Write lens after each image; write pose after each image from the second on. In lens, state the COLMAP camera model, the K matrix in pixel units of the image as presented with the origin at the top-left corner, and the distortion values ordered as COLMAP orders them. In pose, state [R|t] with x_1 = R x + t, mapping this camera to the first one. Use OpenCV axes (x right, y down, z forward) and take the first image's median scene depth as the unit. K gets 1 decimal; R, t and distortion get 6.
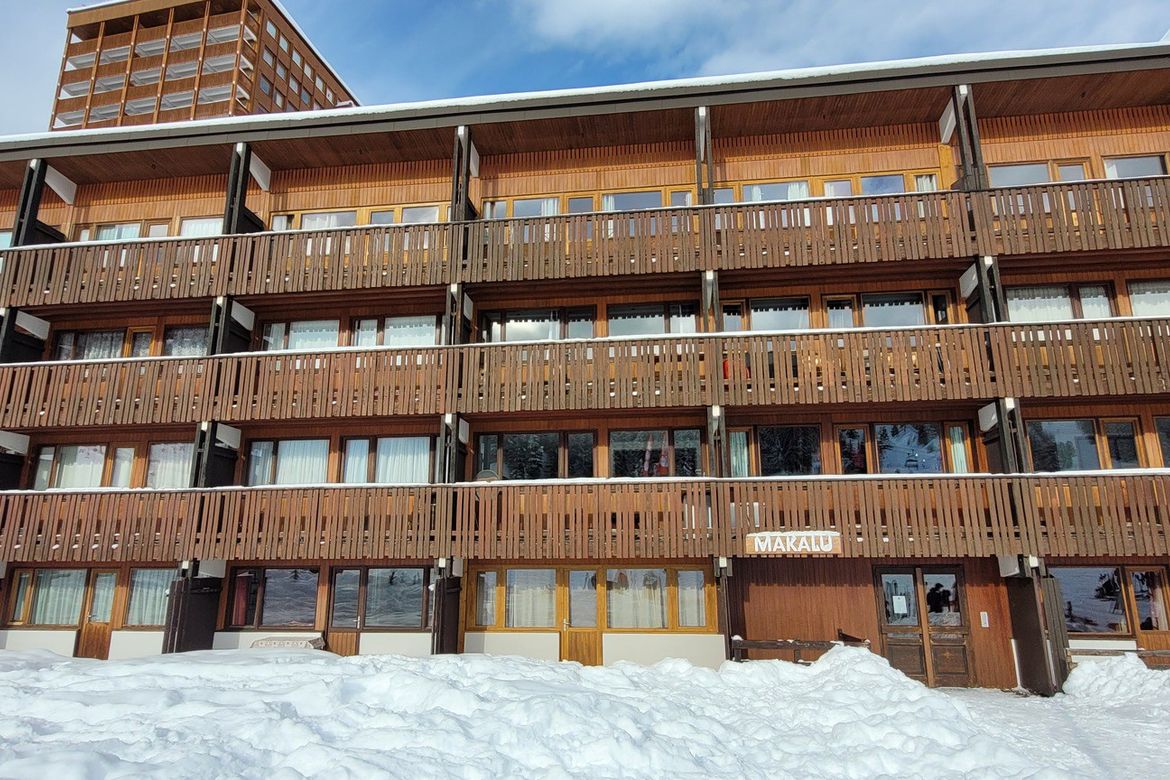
lens RADIAL K [[695.9, 0, 588.0], [0, 695.9, 384.4], [0, 0, 1]] dist [0.019475, -0.005672]
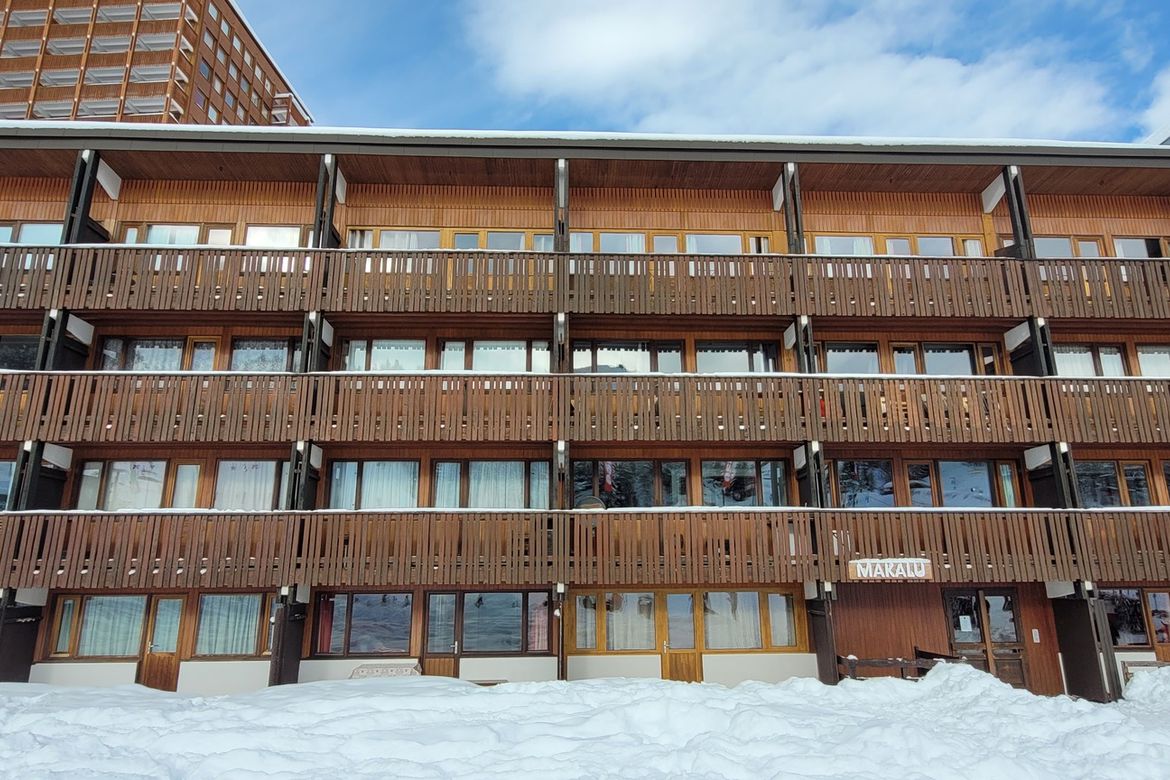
lens RADIAL K [[695.9, 0, 588.0], [0, 695.9, 384.4], [0, 0, 1]] dist [0.019475, -0.005672]
pose [[0.986738, 0.040101, 0.157289, -0.314424], [-0.037477, 0.999105, -0.019615, -0.021477], [-0.157935, 0.013460, 0.987358, -0.016431]]
